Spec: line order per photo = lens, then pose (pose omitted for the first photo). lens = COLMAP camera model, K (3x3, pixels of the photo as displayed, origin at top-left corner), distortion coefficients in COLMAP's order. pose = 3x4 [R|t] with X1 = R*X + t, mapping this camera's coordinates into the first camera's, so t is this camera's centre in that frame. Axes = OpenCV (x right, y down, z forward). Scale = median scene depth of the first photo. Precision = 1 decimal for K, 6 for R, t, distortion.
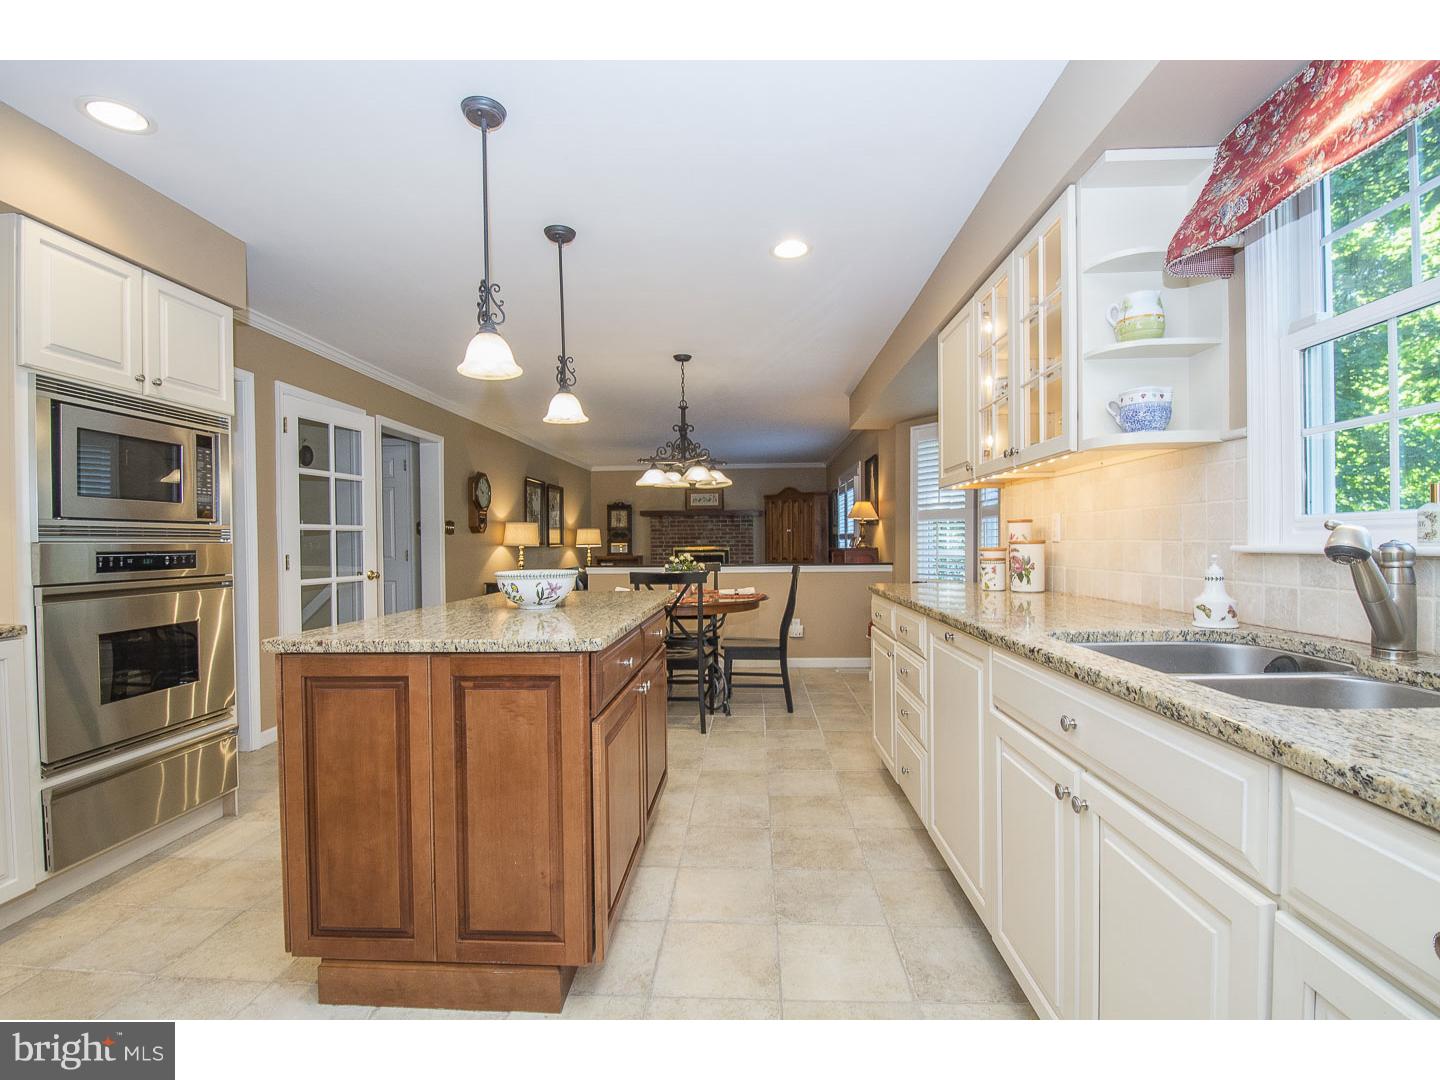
lens RADIAL K [[627.6, 0, 716.7], [0, 627.6, 550.4], [0, 0, 1]] dist [0.016968, -0.025944]
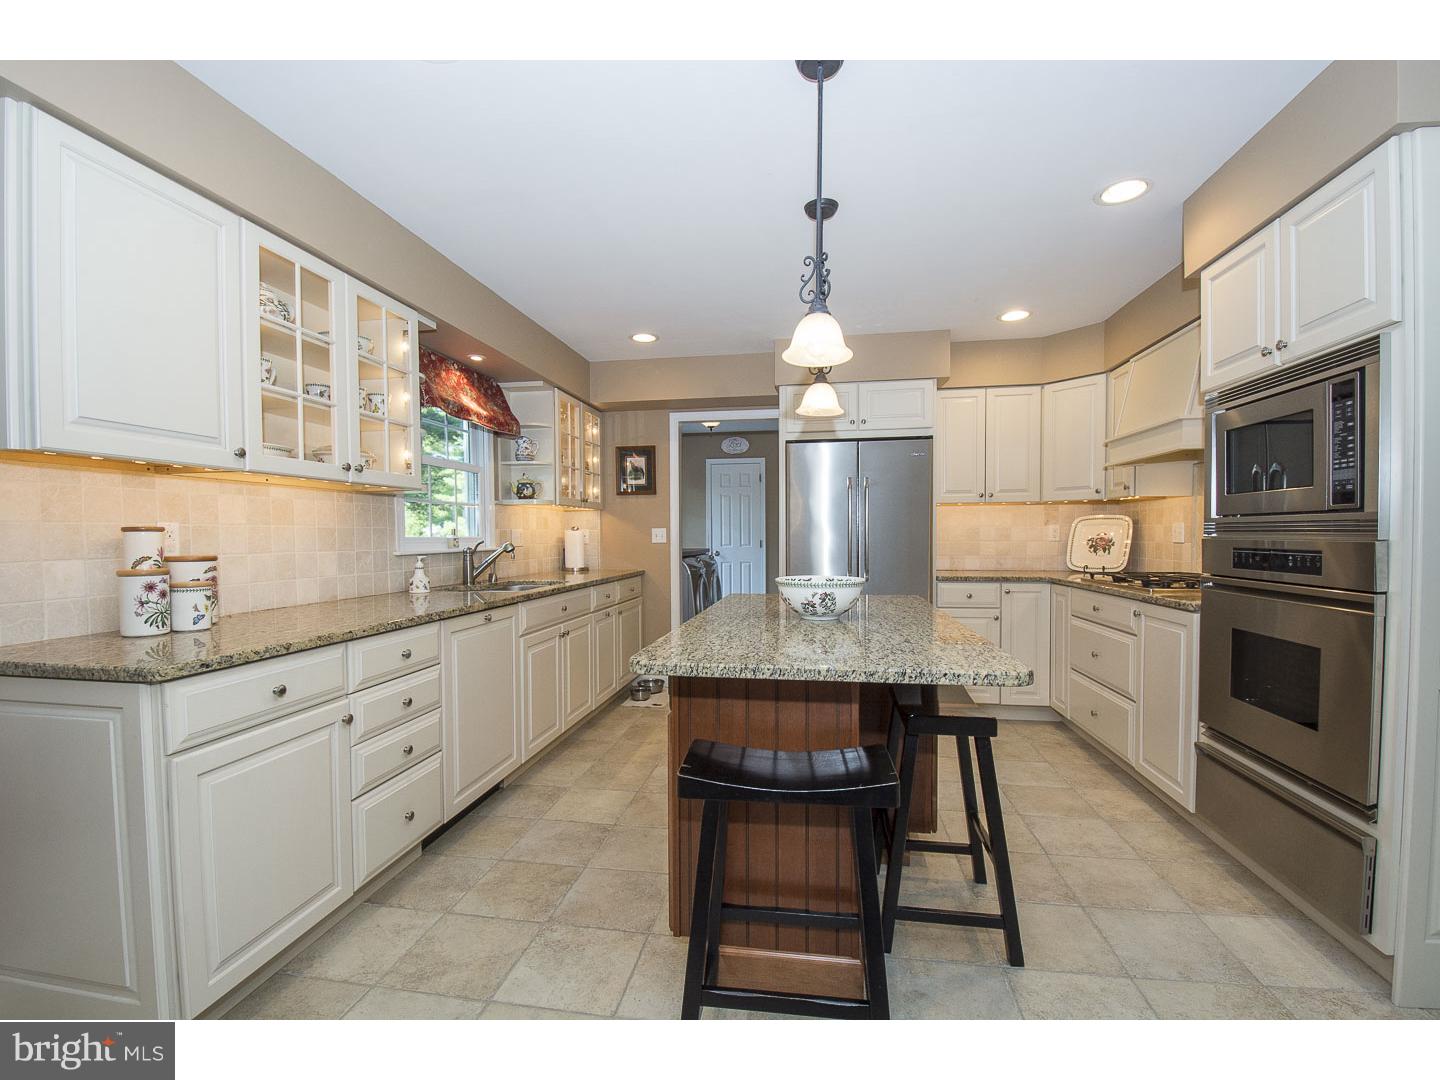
lens RADIAL K [[627.6, 0, 716.7], [0, 627.6, 550.4], [0, 0, 1]] dist [0.016968, -0.025944]
pose [[-0.993581, 0.015466, 0.112061, -0.249380], [0.019451, 0.999214, 0.034550, -0.042450], [-0.111439, 0.036508, -0.993101, 2.007595]]
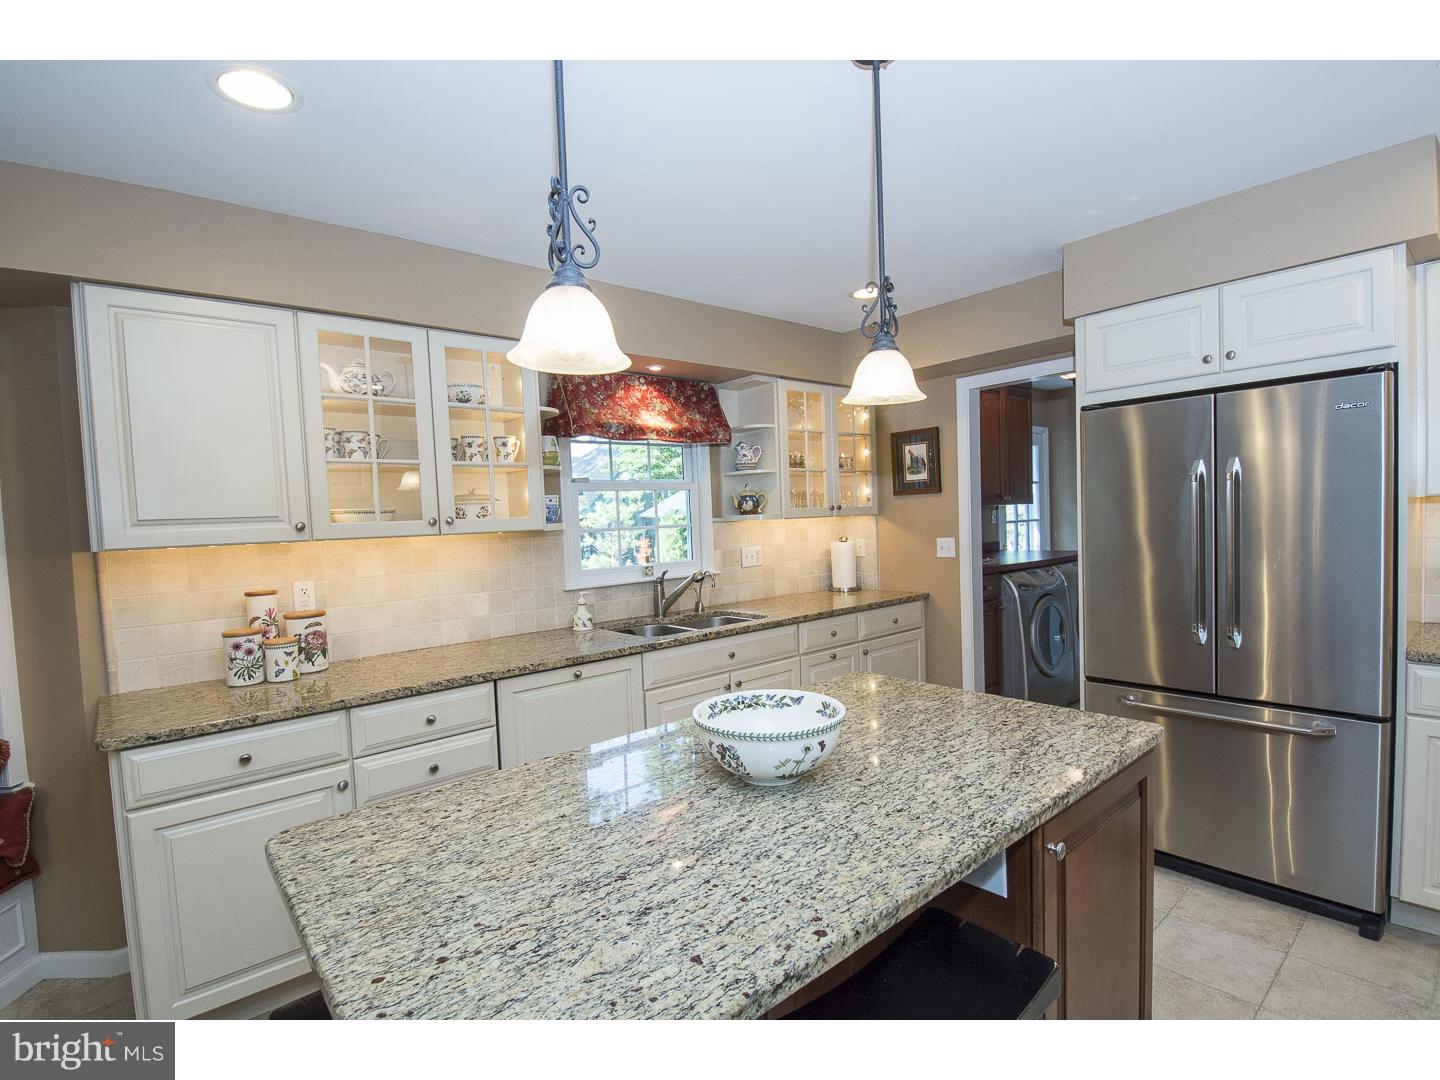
lens RADIAL K [[689.7, 0, 716.7], [0, 689.7, 551.5], [0, 0, 1]] dist [0.017934, -0.028485]
pose [[-0.684895, 0.004572, 0.728628, -0.709571], [0.057292, 0.997222, 0.047596, -0.133969], [-0.726386, 0.074342, -0.683254, 1.489467]]
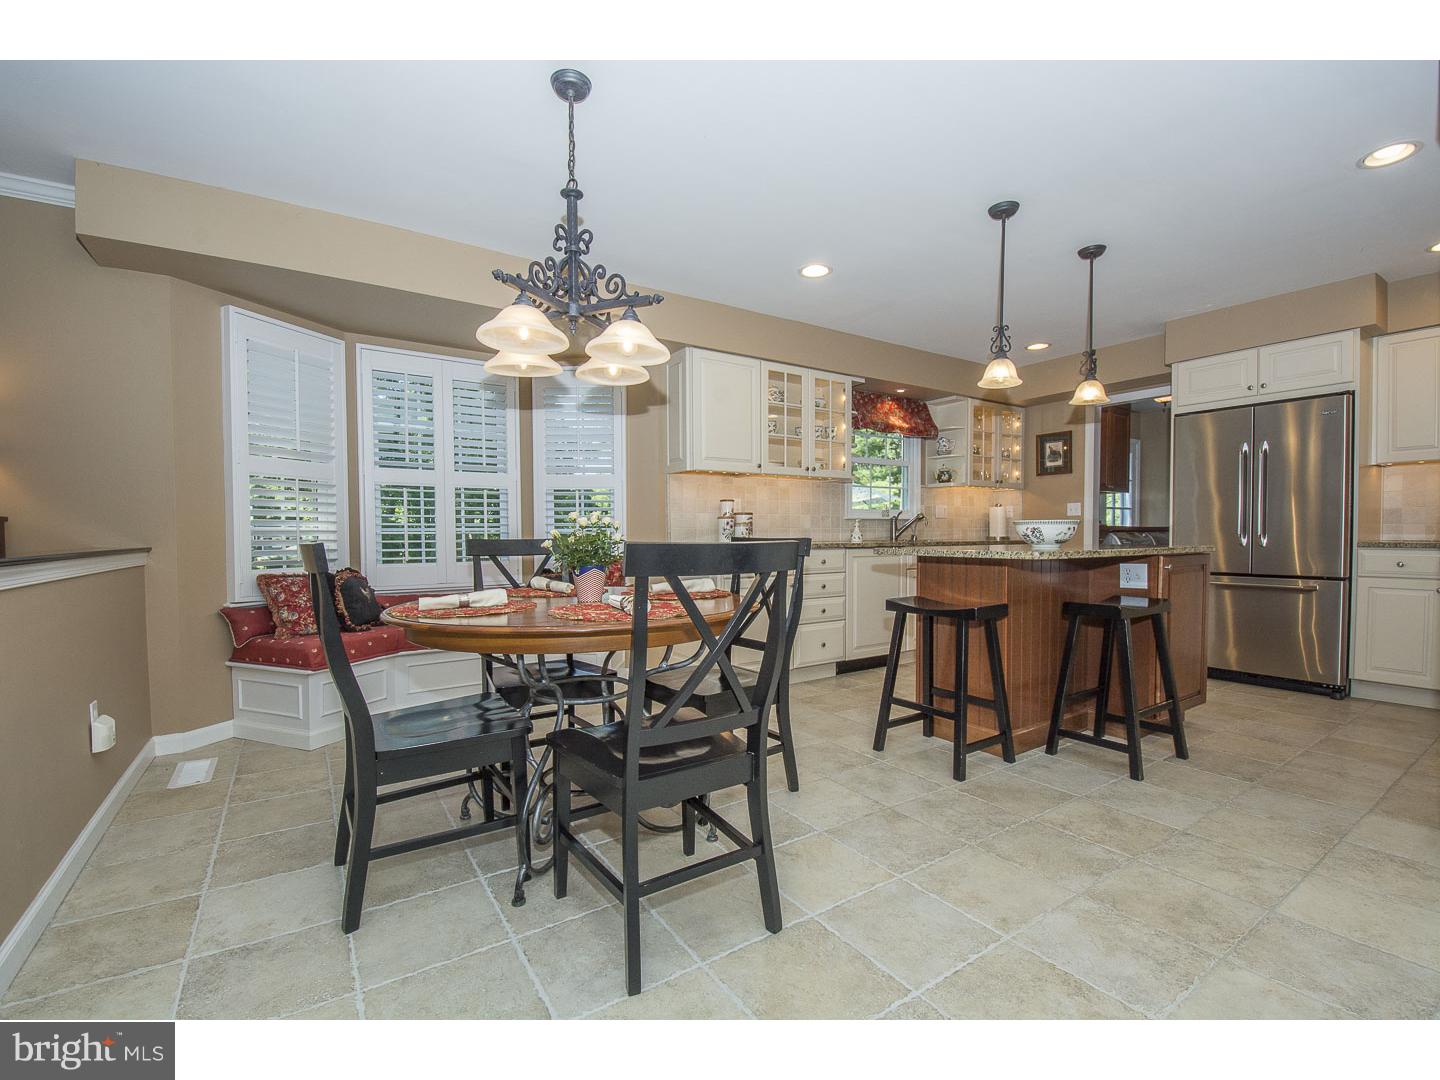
lens RADIAL K [[627.6, 0, 716.7], [0, 627.6, 550.4], [0, 0, 1]] dist [0.016968, -0.025944]
pose [[-0.590620, -0.006613, 0.806923, -0.999711], [0.020929, 0.999505, 0.023510, 0.054314], [-0.806678, 0.030774, -0.590189, 2.483492]]
